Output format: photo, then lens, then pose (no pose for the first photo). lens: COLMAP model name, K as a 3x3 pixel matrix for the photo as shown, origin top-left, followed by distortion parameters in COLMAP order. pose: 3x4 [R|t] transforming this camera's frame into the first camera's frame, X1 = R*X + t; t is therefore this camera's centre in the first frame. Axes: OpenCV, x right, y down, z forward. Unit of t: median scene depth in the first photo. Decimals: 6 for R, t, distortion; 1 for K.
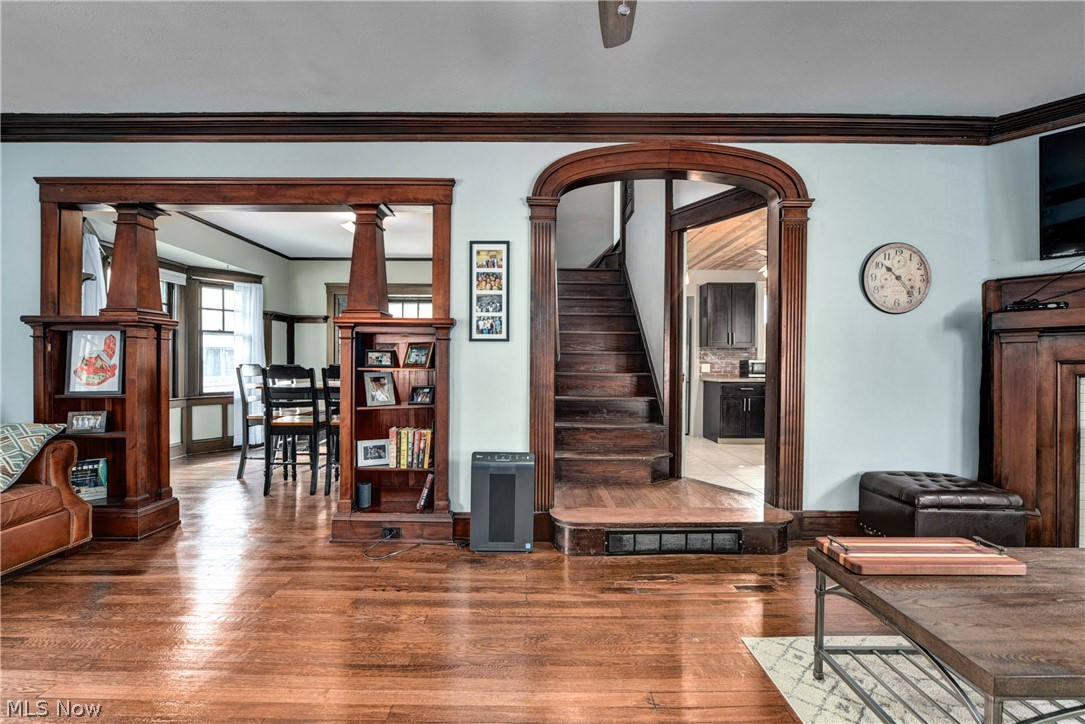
lens RADIAL K [[437.3, 0, 547.3], [0, 437.3, 364.4], [0, 0, 1]] dist [-0.008054, -0.000046]
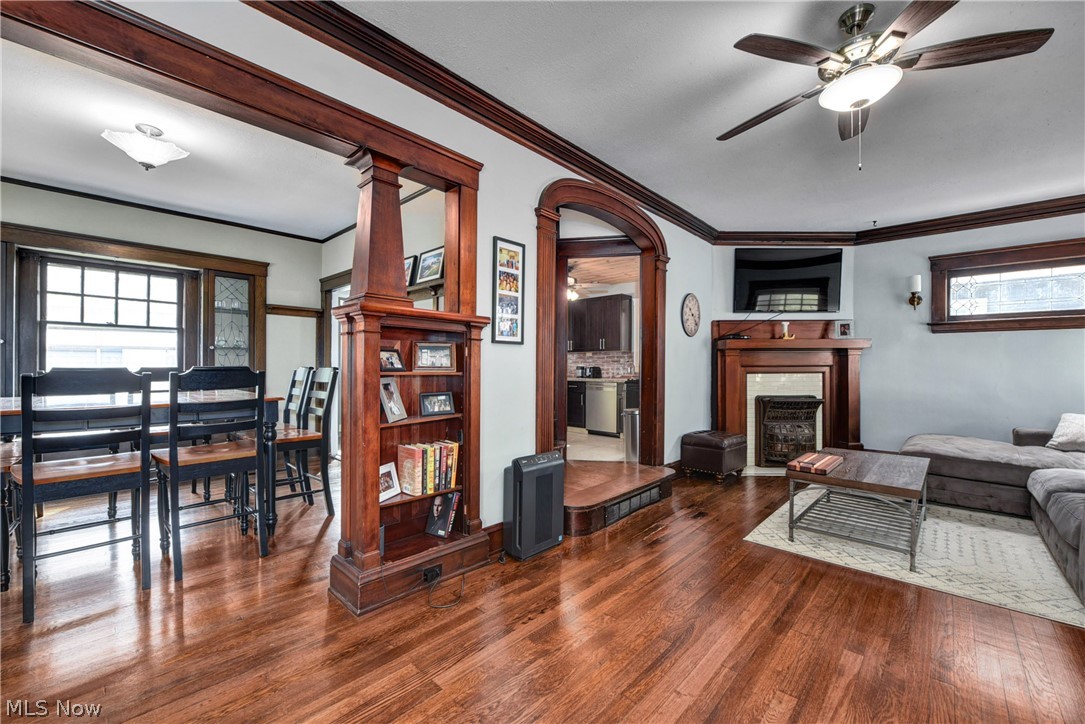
lens RADIAL K [[437.3, 0, 547.3], [0, 437.3, 364.4], [0, 0, 1]] dist [-0.008054, -0.000046]
pose [[0.681084, 0.004653, 0.732191, -0.784505], [-0.005209, 0.999985, -0.001510, -0.005852], [-0.732187, -0.002785, 0.681098, 0.275929]]
